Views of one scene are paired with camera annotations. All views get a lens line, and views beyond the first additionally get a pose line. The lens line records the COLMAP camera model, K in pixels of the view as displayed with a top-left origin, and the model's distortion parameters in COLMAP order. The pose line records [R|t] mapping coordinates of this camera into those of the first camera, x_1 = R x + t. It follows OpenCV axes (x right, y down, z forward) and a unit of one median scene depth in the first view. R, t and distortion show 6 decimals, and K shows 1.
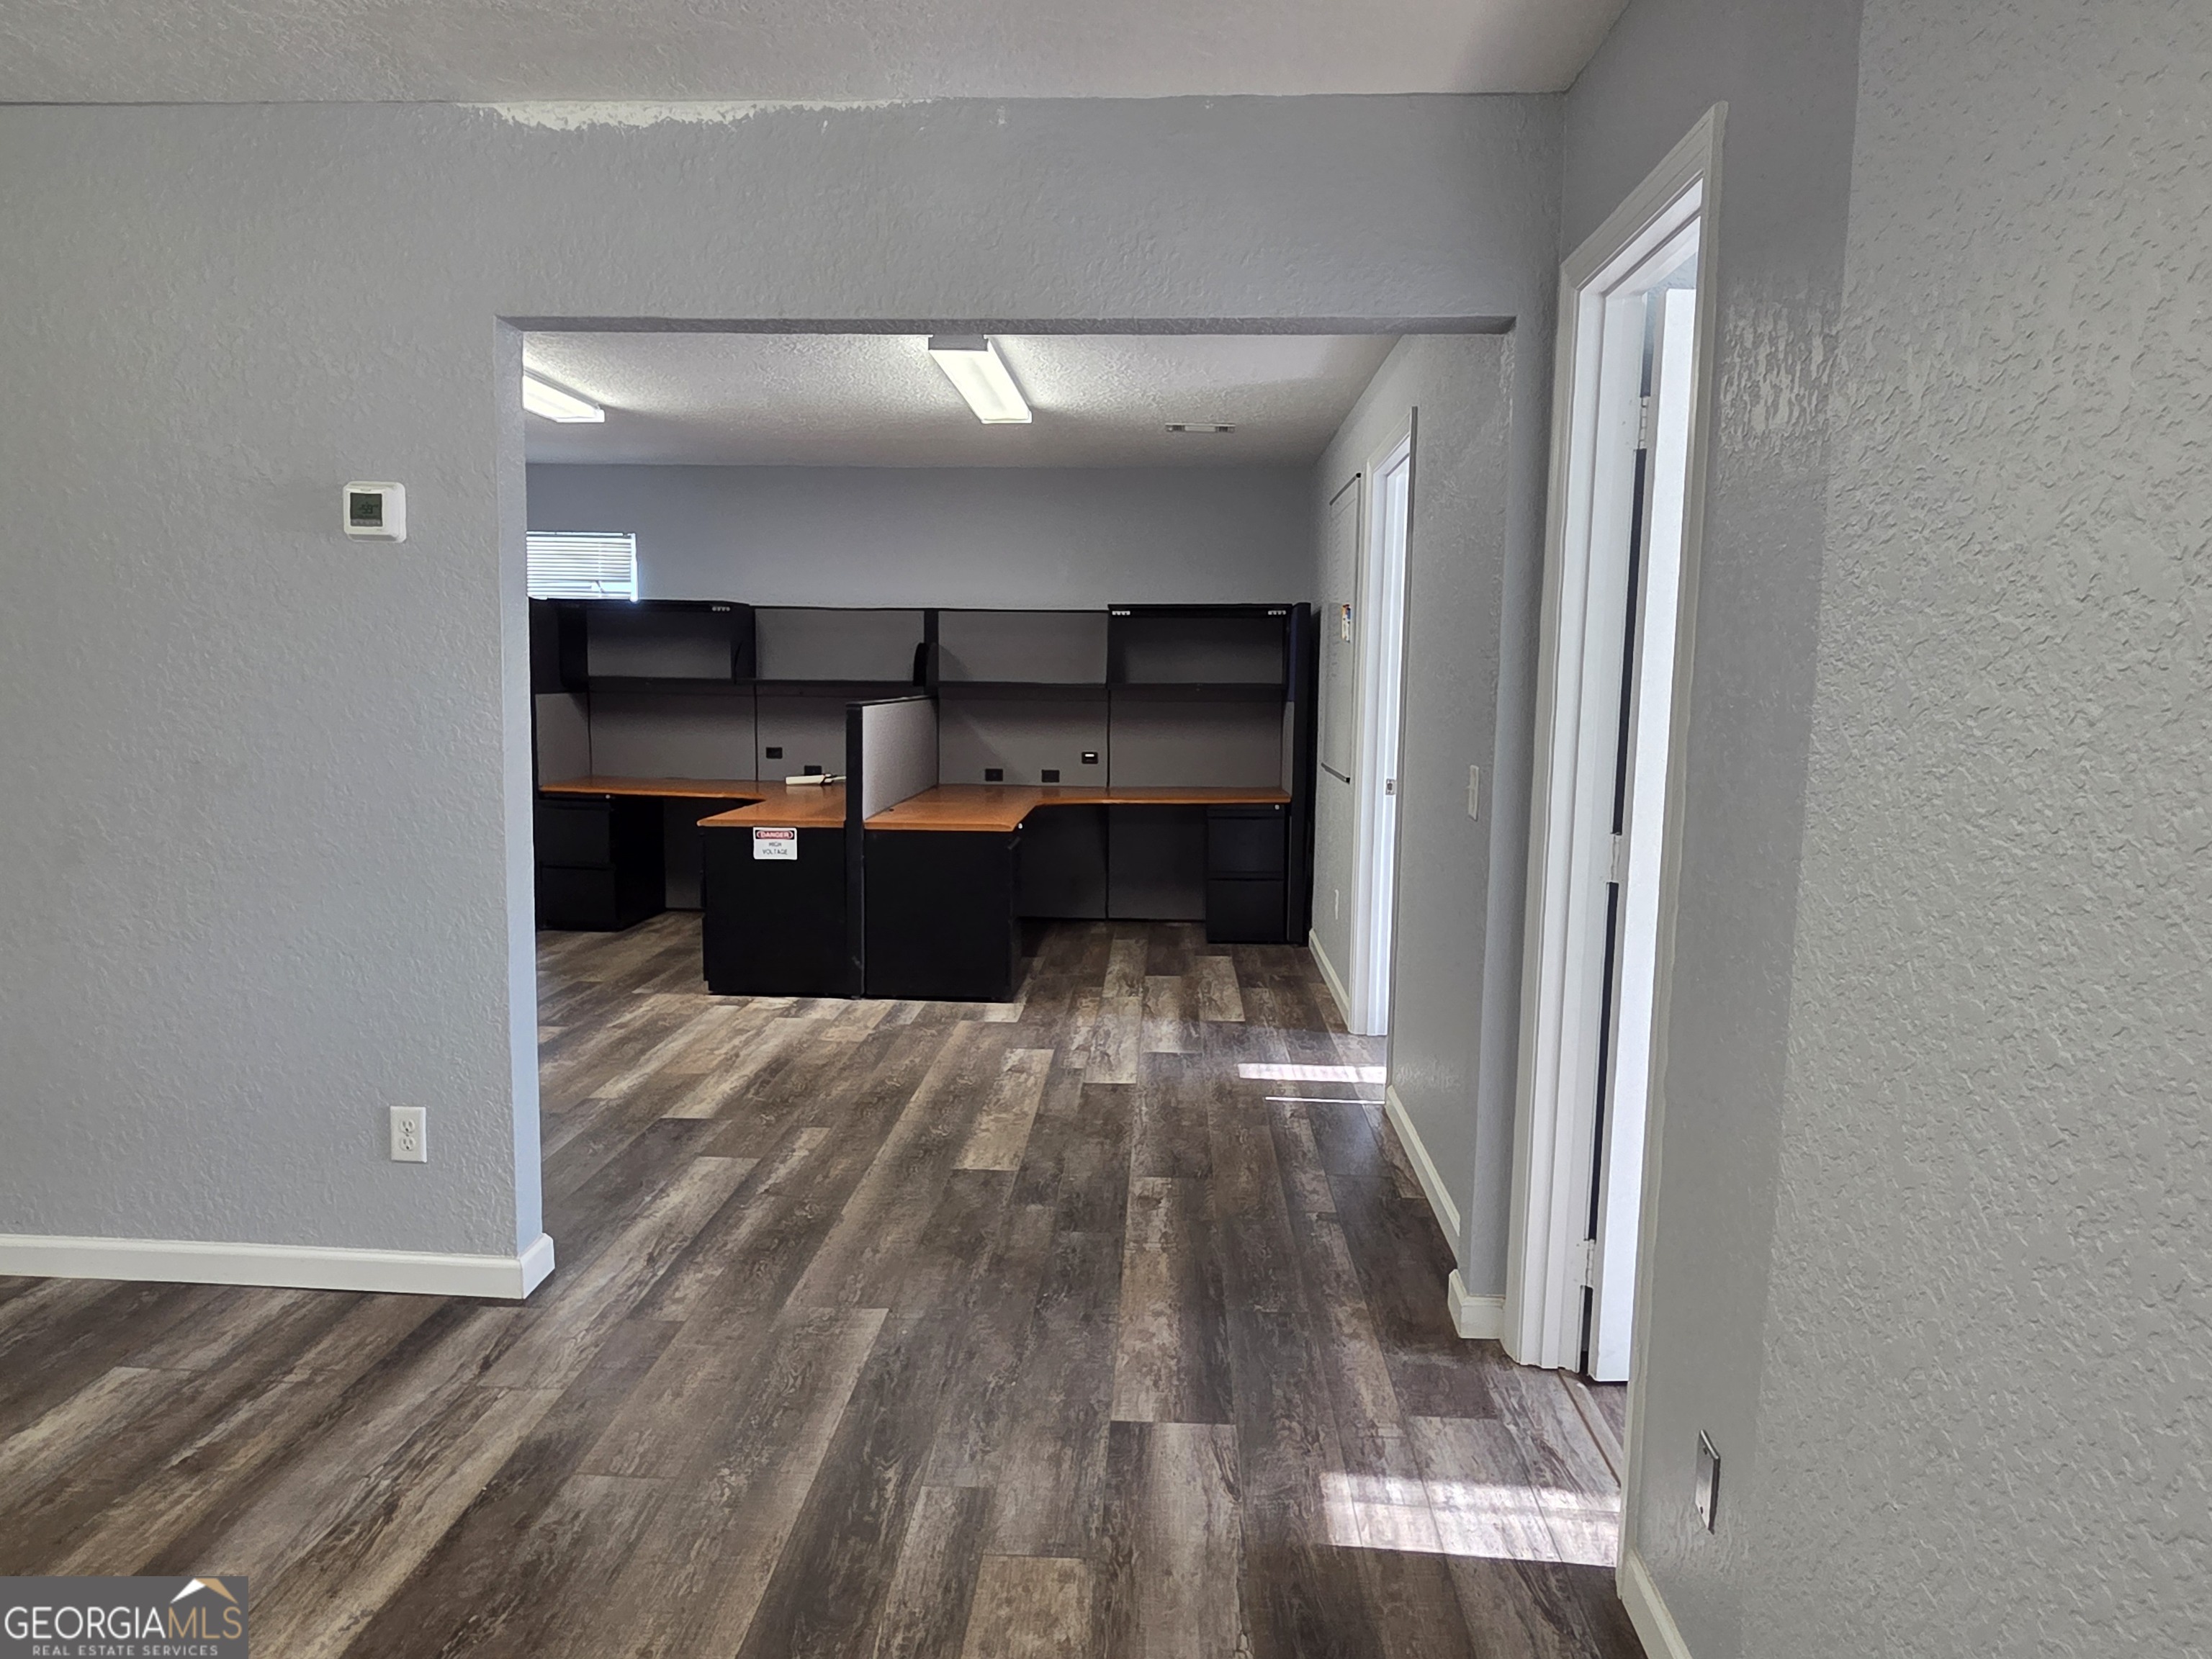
lens RADIAL K [[1346.3, 0, 1103.5], [0, 1346.3, 825.7], [0, 0, 1]] dist [0.004922, -0.003267]
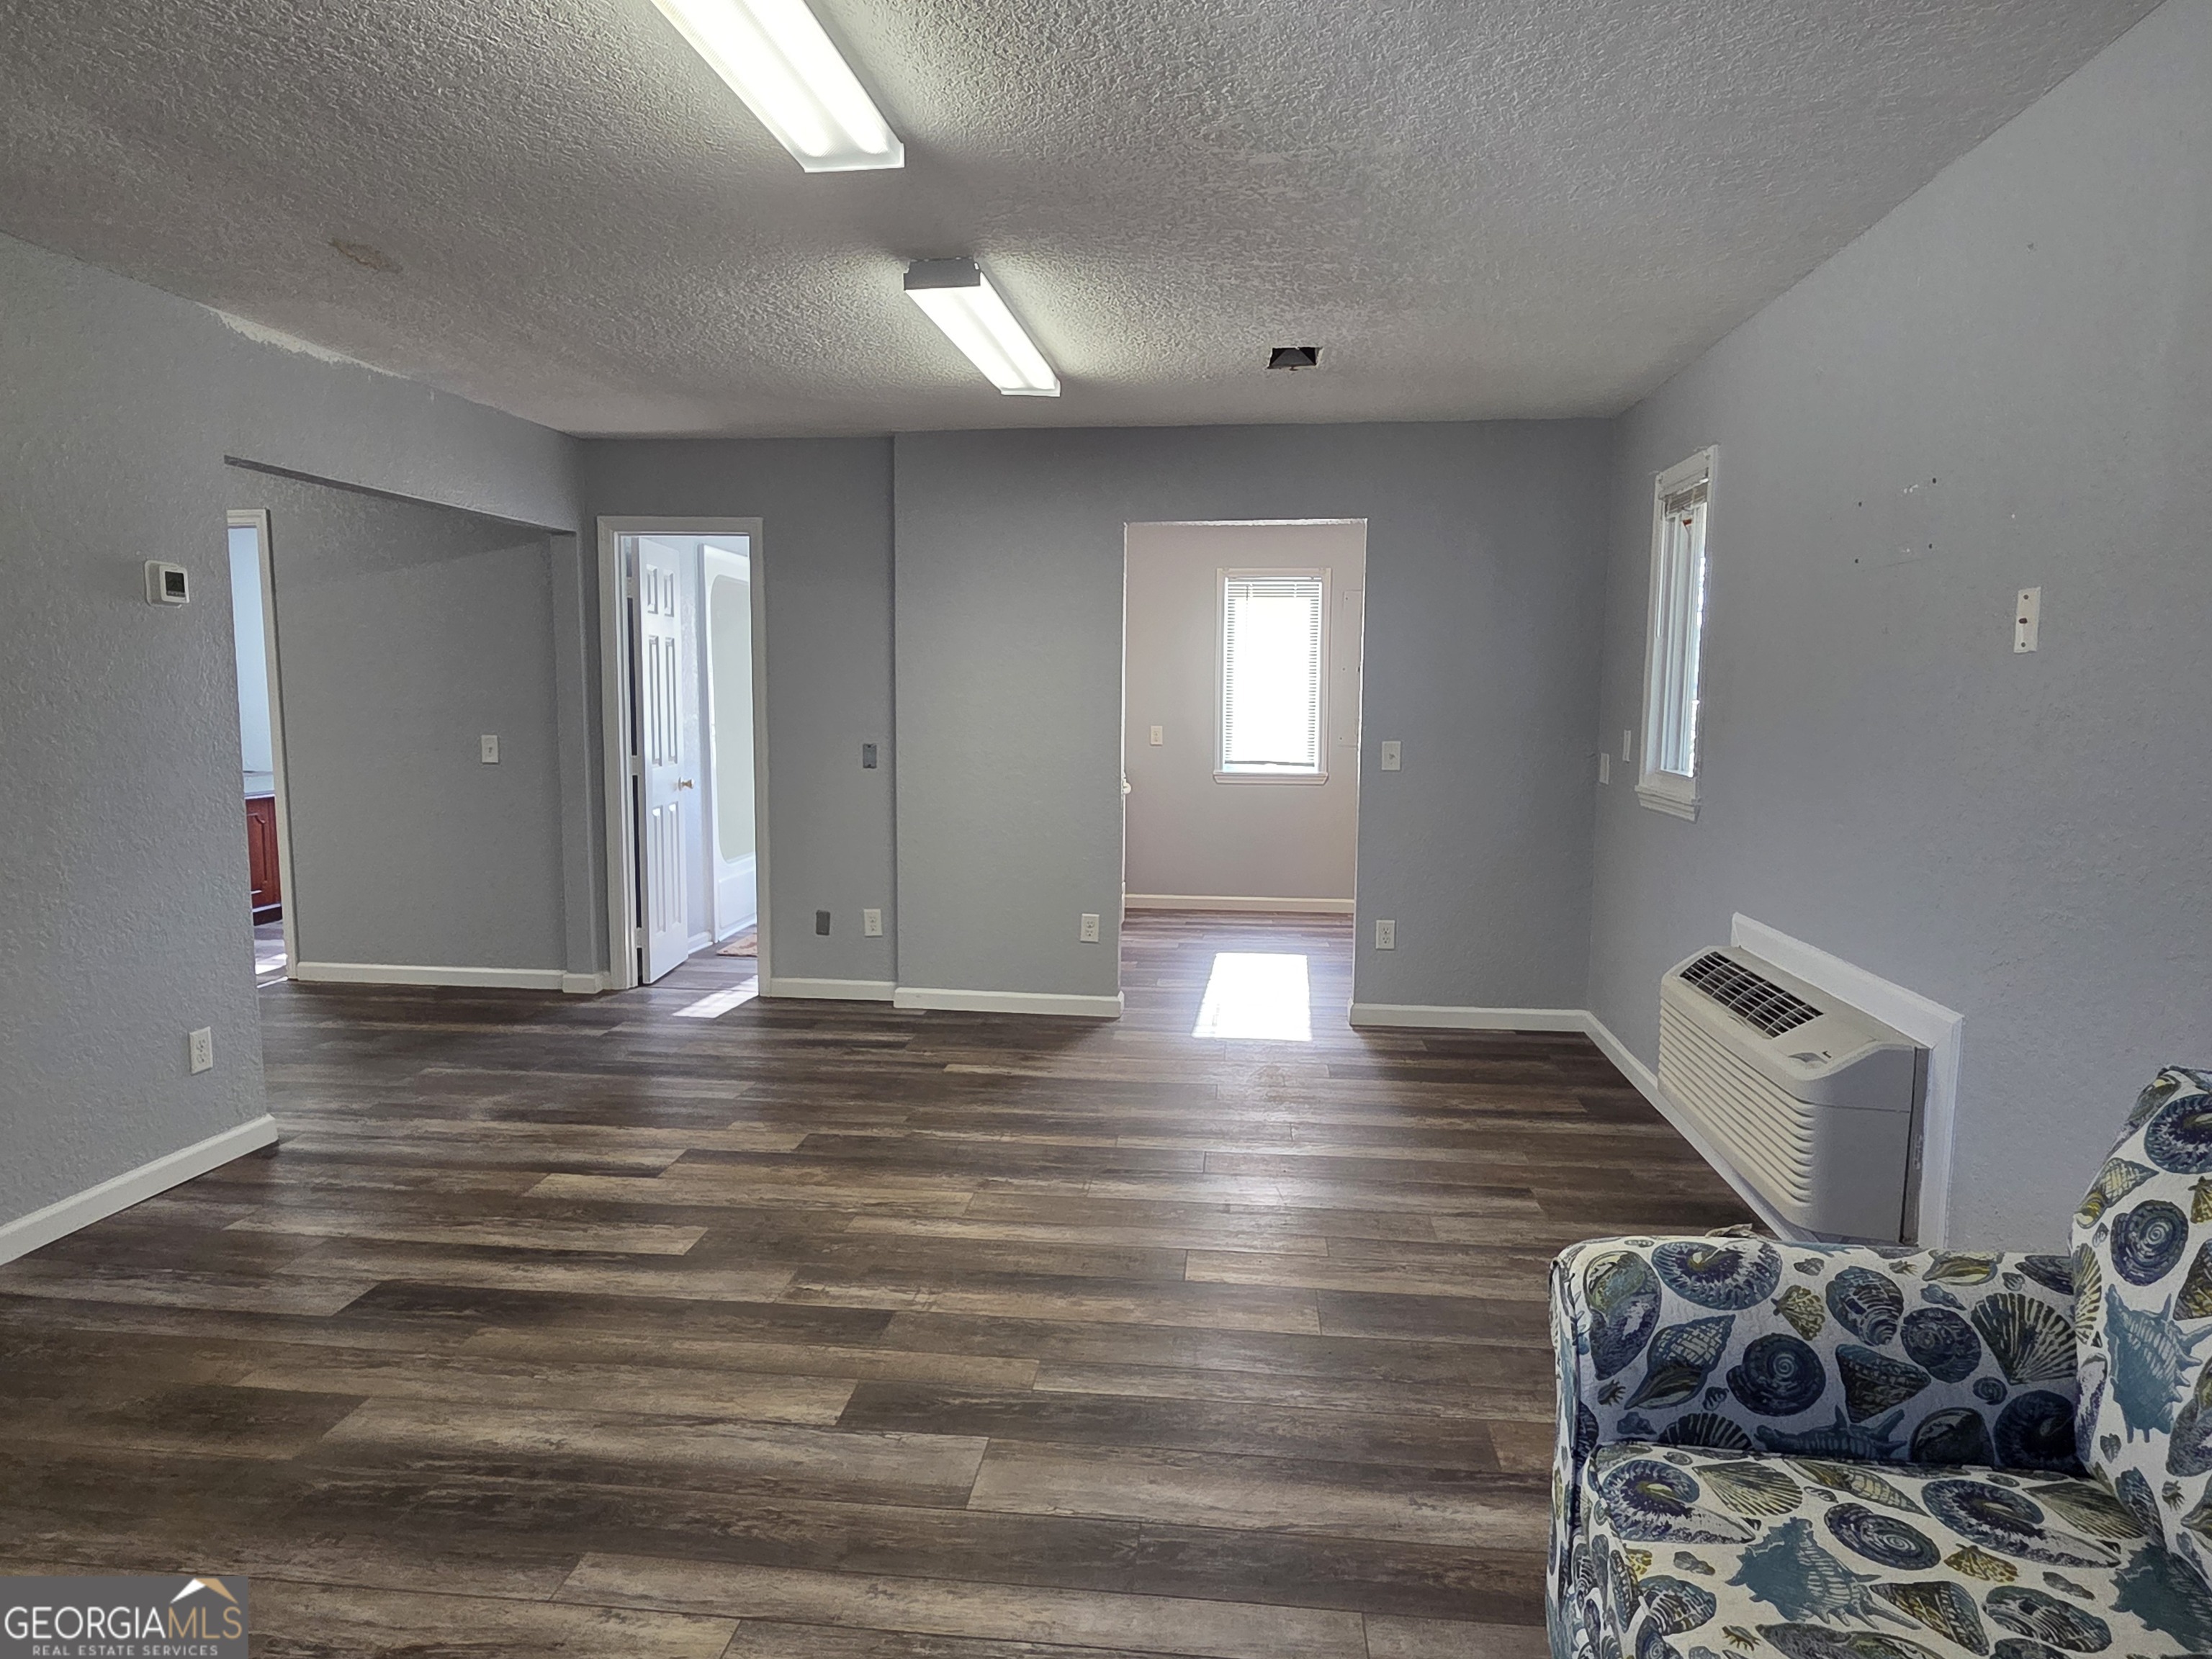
lens RADIAL K [[1346.3, 0, 1103.5], [0, 1346.3, 825.7], [0, 0, 1]] dist [0.004922, -0.003267]
pose [[0.054624, -0.117410, 0.991580, -1.917139], [0.096891, 0.989000, 0.111767, -0.057189], [-0.993795, 0.089970, 0.065399, 0.008900]]
